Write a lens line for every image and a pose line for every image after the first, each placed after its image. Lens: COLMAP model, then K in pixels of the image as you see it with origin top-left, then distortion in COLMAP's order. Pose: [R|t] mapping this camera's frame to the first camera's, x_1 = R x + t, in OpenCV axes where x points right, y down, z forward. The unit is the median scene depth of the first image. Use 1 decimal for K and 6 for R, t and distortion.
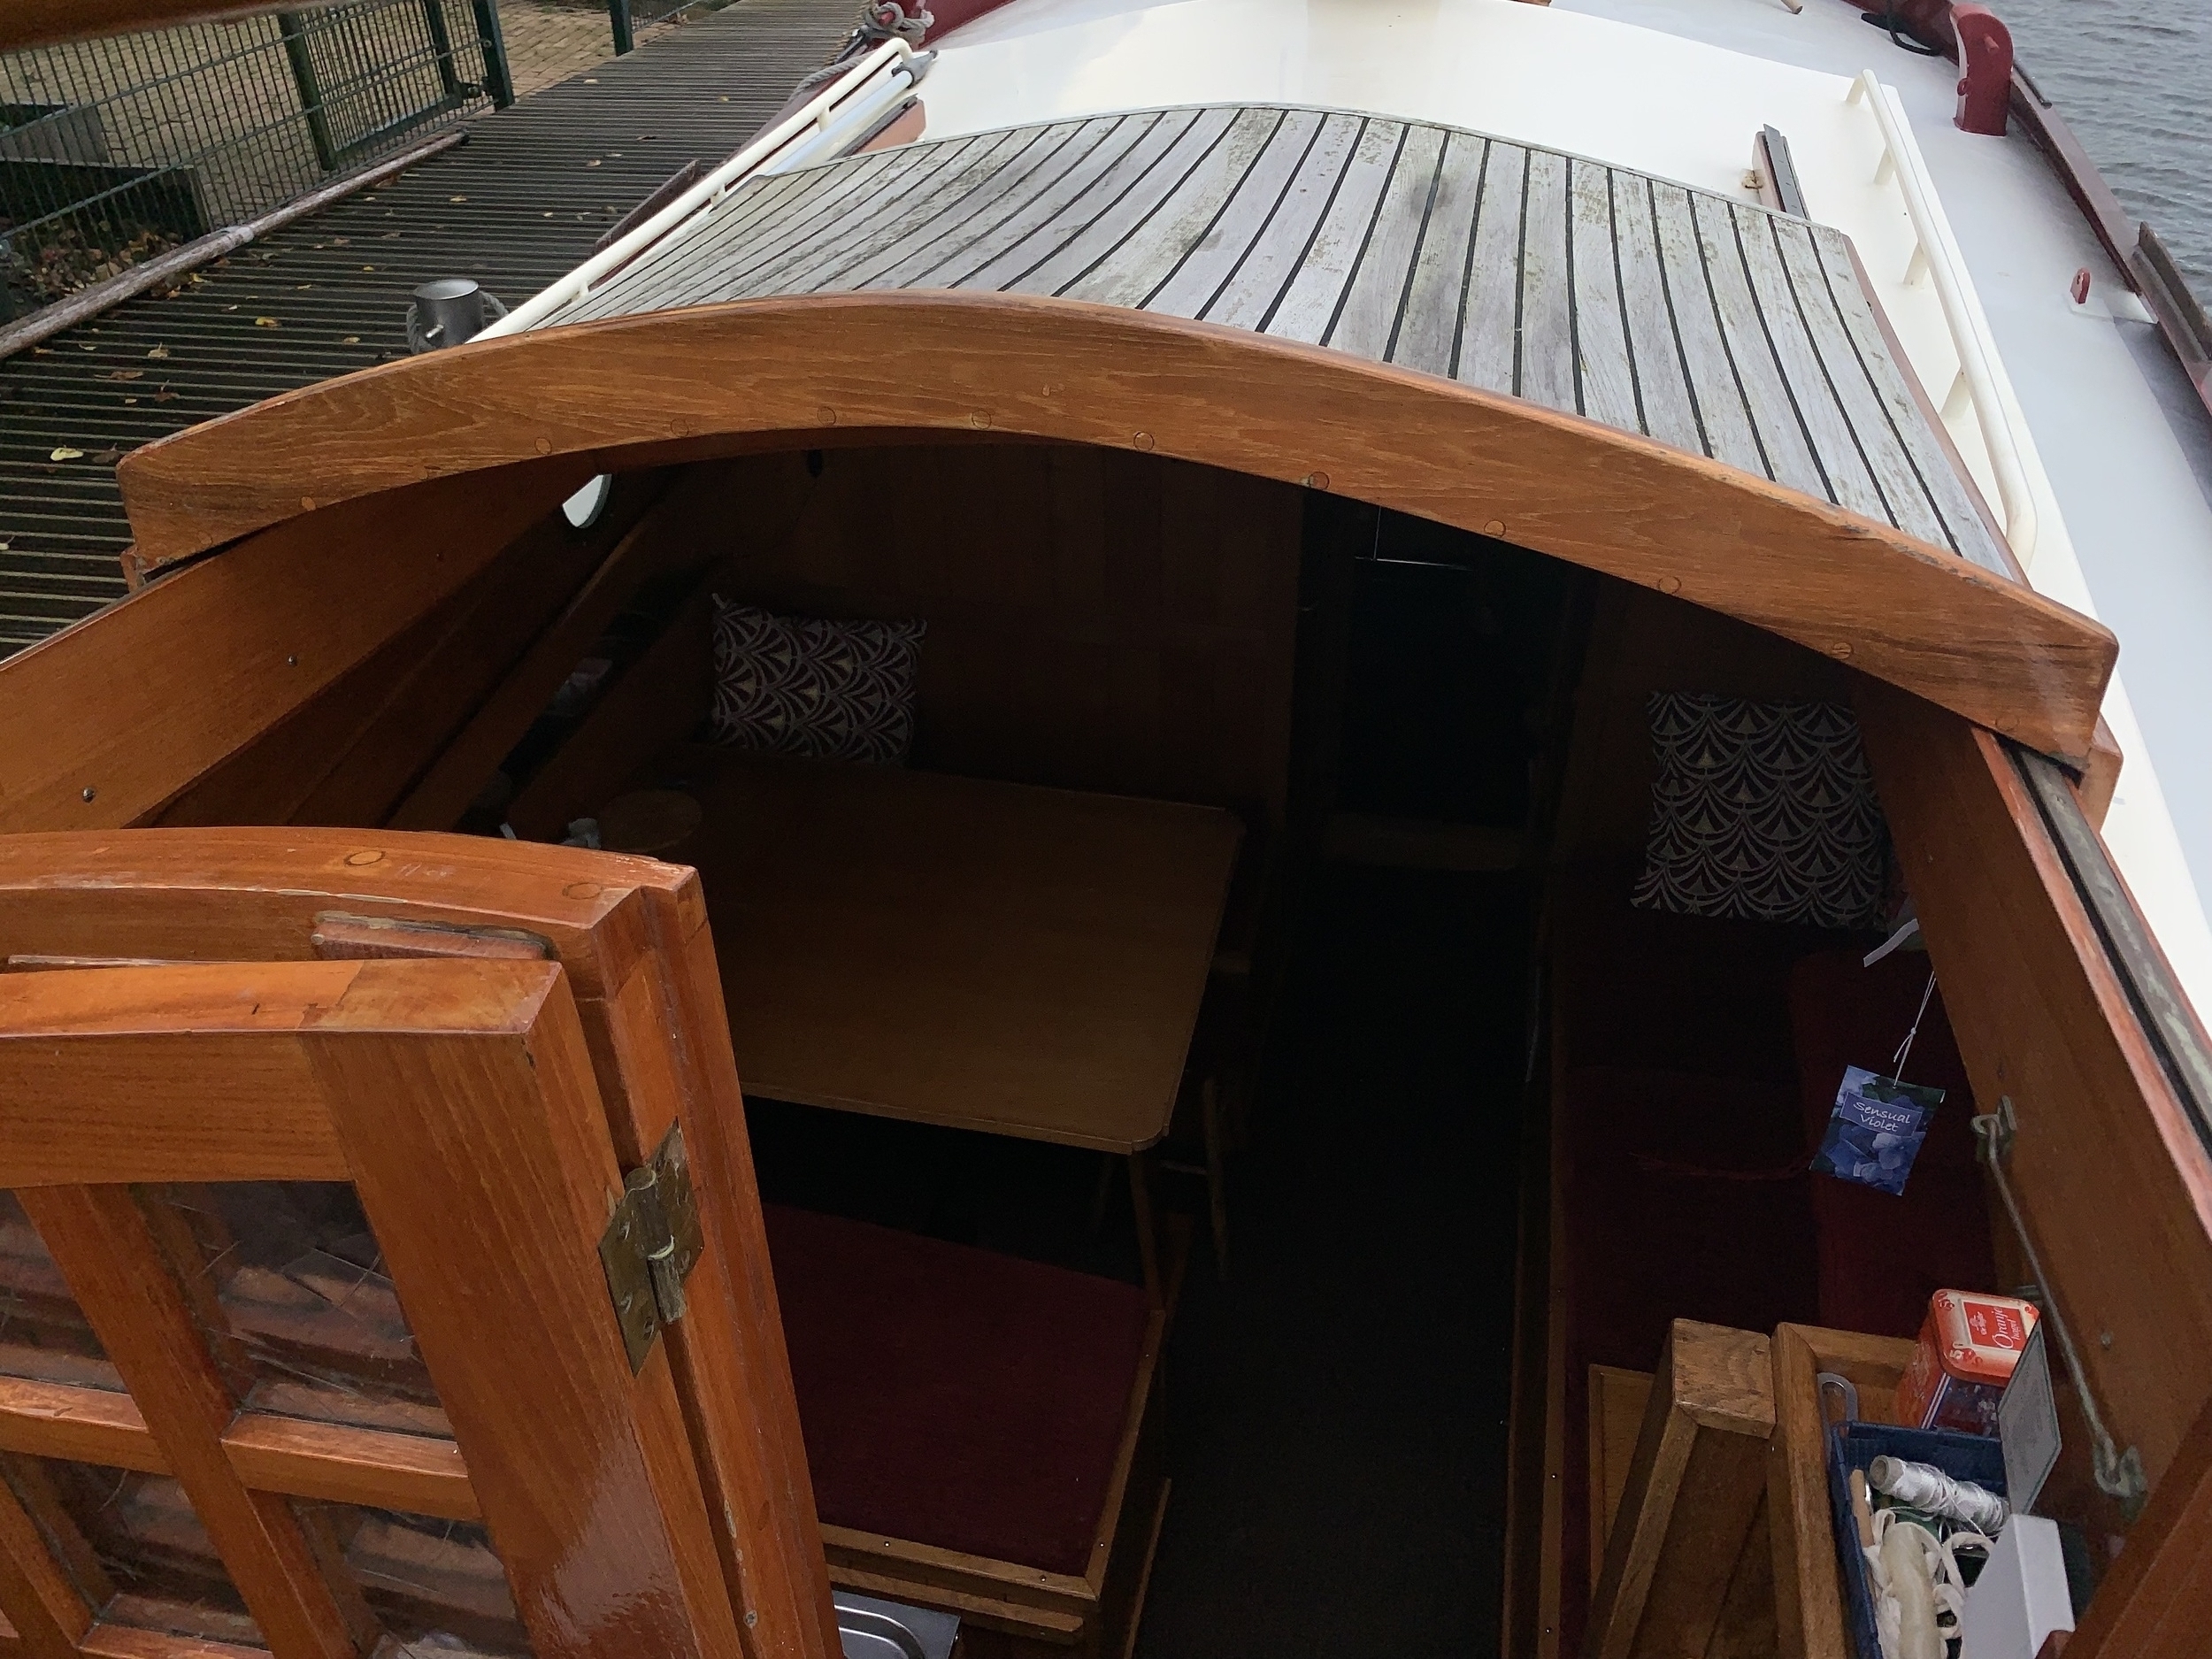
lens RADIAL K [[1686.7, 0, 1101.6], [0, 1686.7, 831.3], [0, 0, 1]] dist [0.011819, -0.007288]
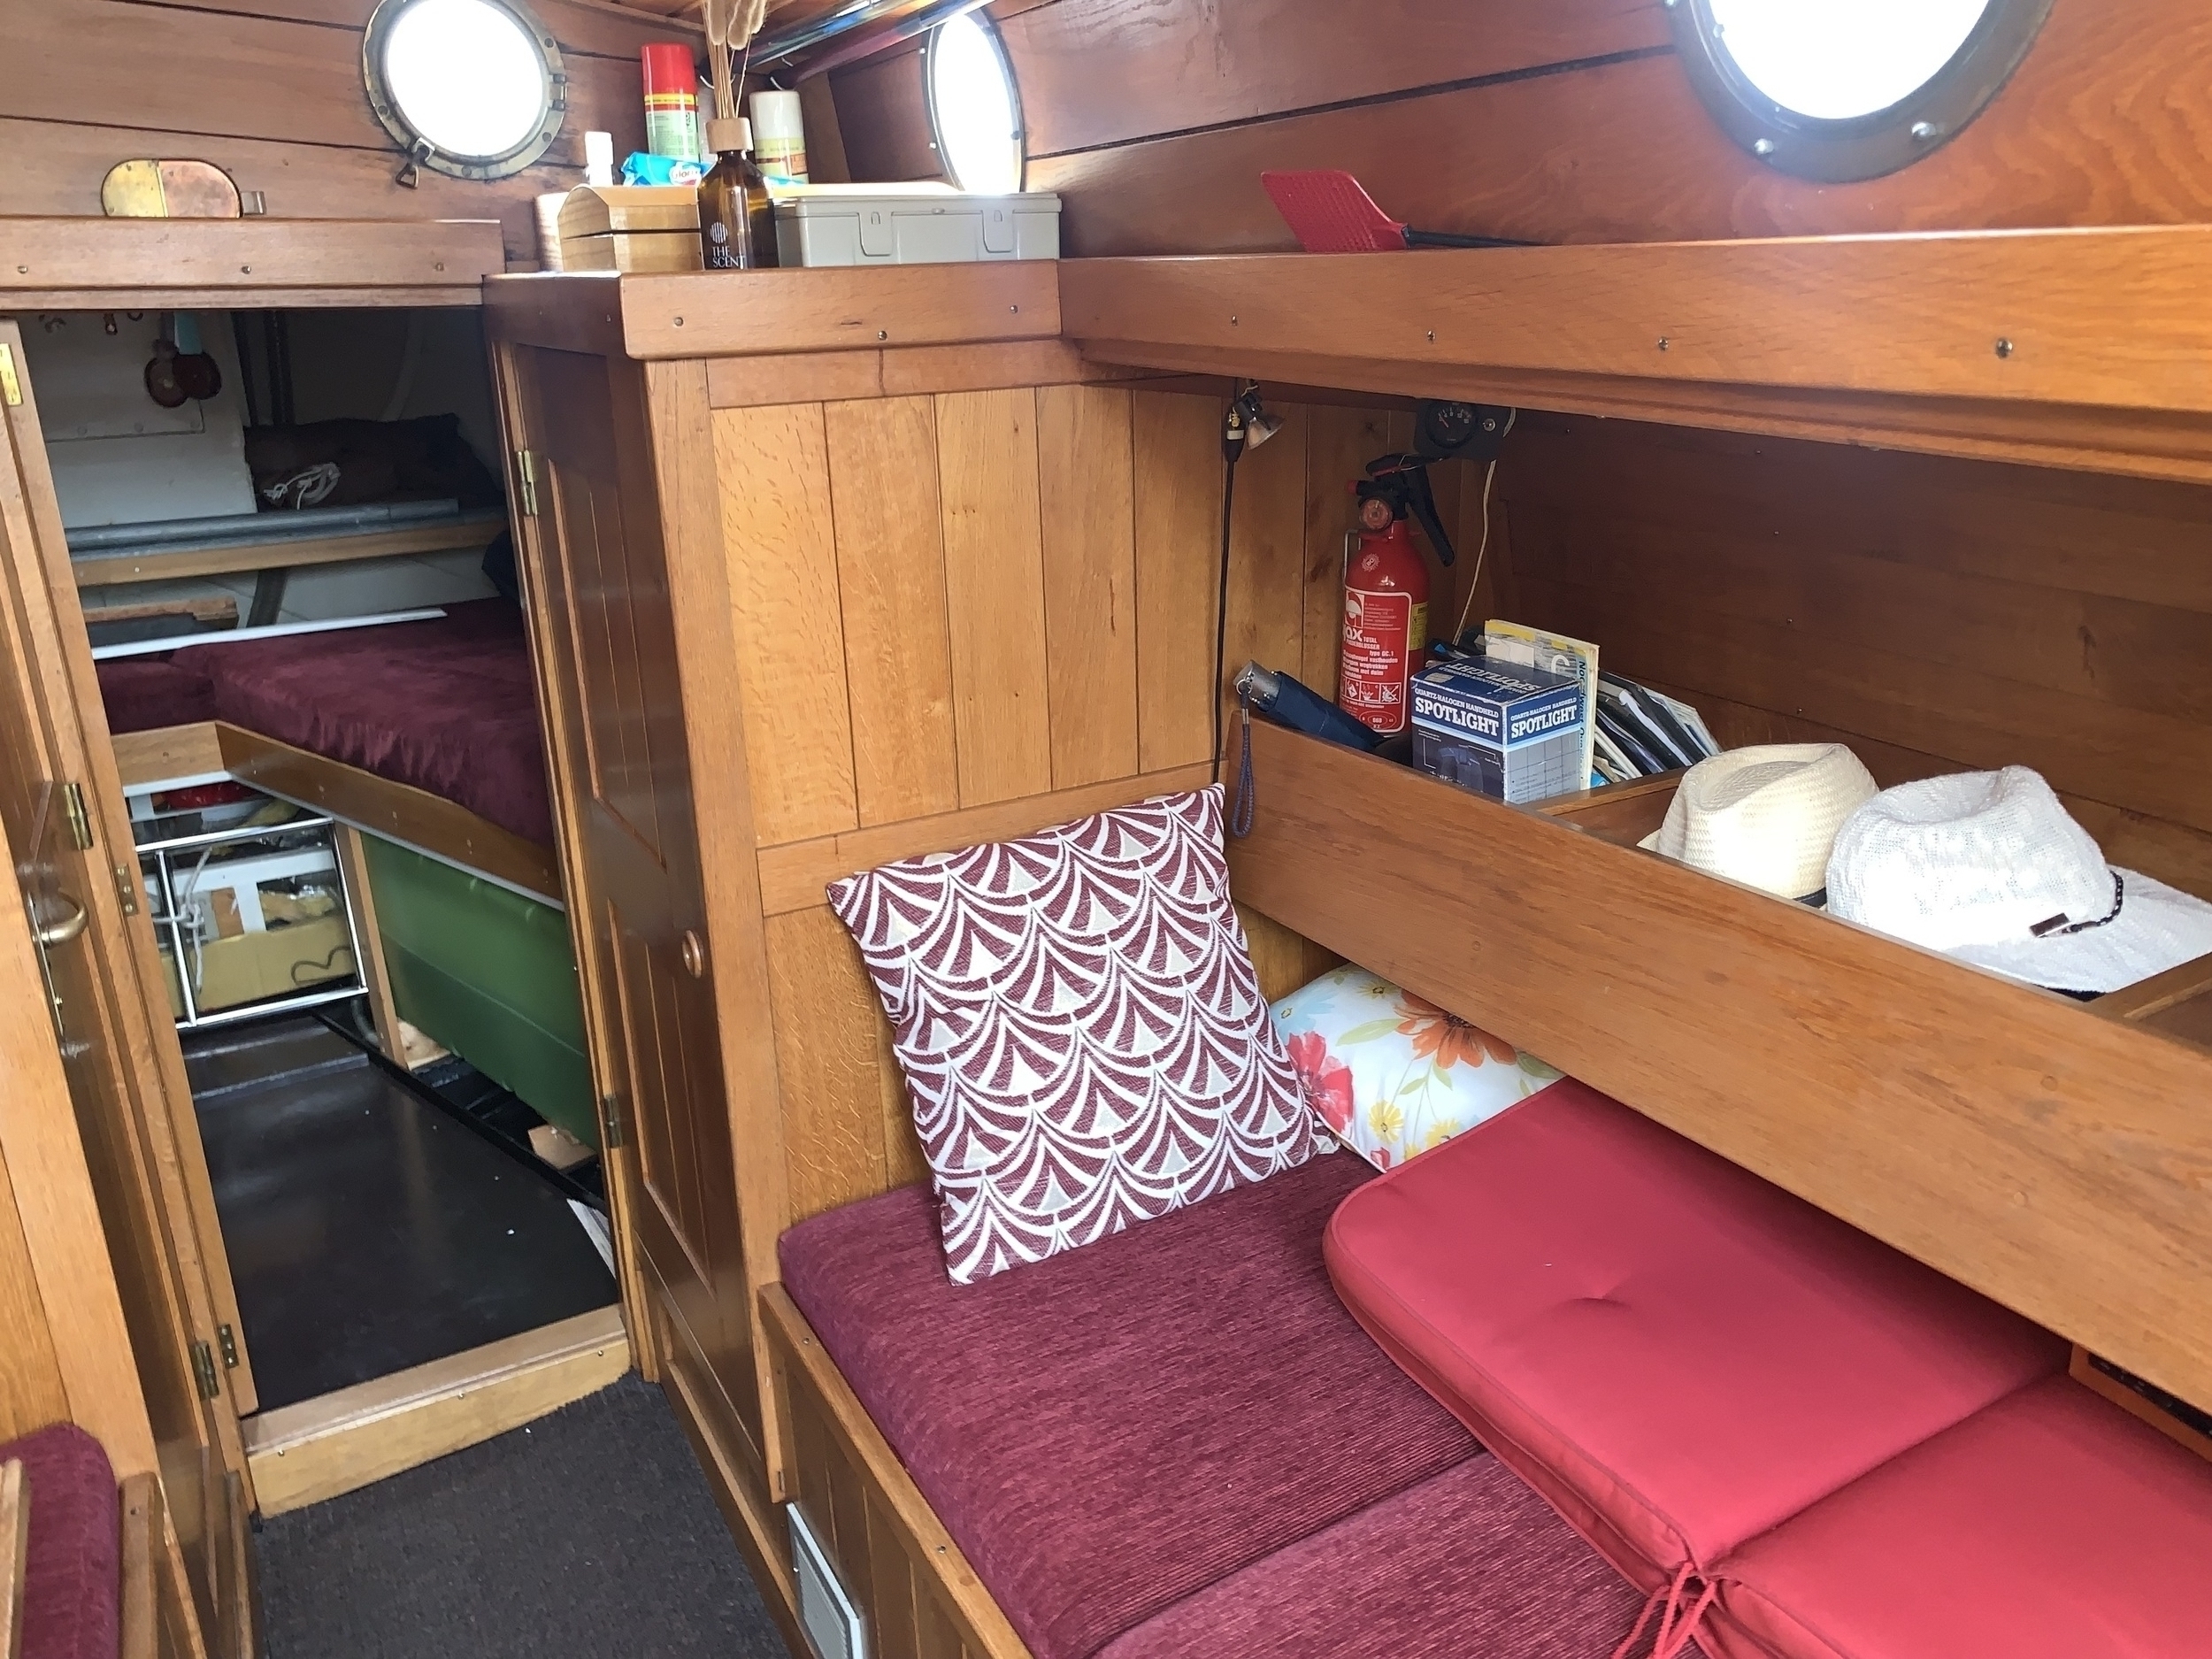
lens RADIAL K [[1686.7, 0, 1104.1], [0, 1686.7, 809.8], [0, 0, 1]] dist [0.011819, -0.007288]
pose [[0.744215, -0.210864, 0.633782, 0.056902], [0.407250, 0.895337, -0.180327, 0.026409], [-0.529425, 0.392310, 0.752198, 0.545874]]
